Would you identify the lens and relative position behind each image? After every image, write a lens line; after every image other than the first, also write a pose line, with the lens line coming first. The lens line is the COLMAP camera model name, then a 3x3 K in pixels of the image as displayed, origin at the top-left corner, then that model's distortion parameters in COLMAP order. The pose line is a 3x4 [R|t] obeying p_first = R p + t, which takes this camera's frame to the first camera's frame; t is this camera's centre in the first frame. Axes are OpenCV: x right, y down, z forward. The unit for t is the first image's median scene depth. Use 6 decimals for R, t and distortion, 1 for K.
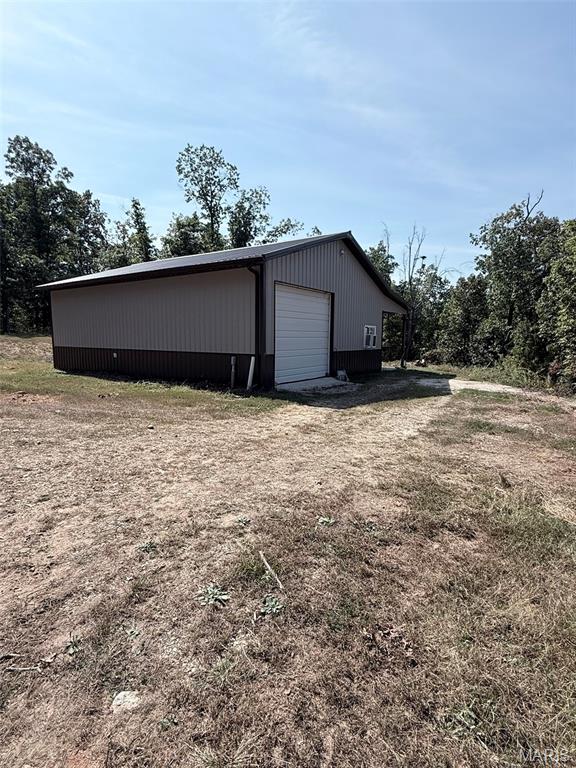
lens RADIAL K [[389.3, 0, 287.6], [0, 389.3, 371.1], [0, 0, 1]] dist [-0.000520, -0.000057]
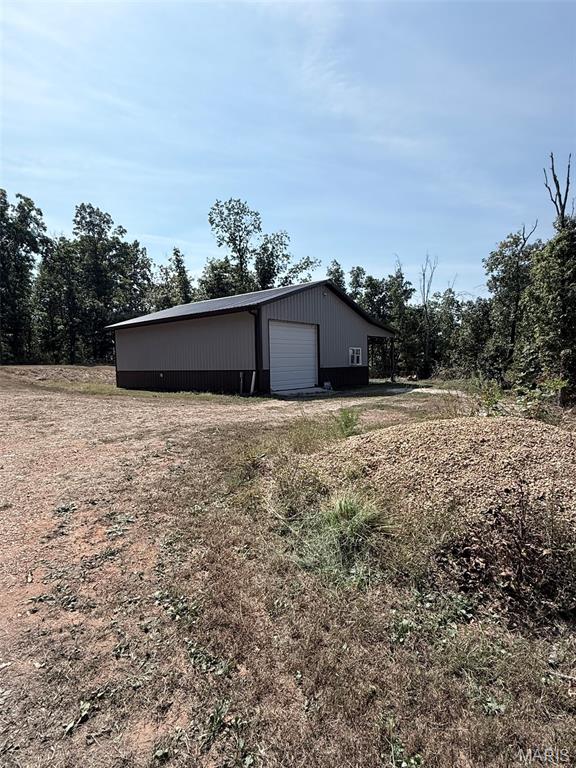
lens RADIAL K [[389.3, 0, 287.6], [0, 389.3, 371.1], [0, 0, 1]] dist [-0.000520, -0.000057]
pose [[0.995084, -0.027440, -0.095160, 0.046358], [0.021153, 0.997565, -0.066459, 0.016212], [0.096752, 0.064119, 0.993241, -0.114506]]
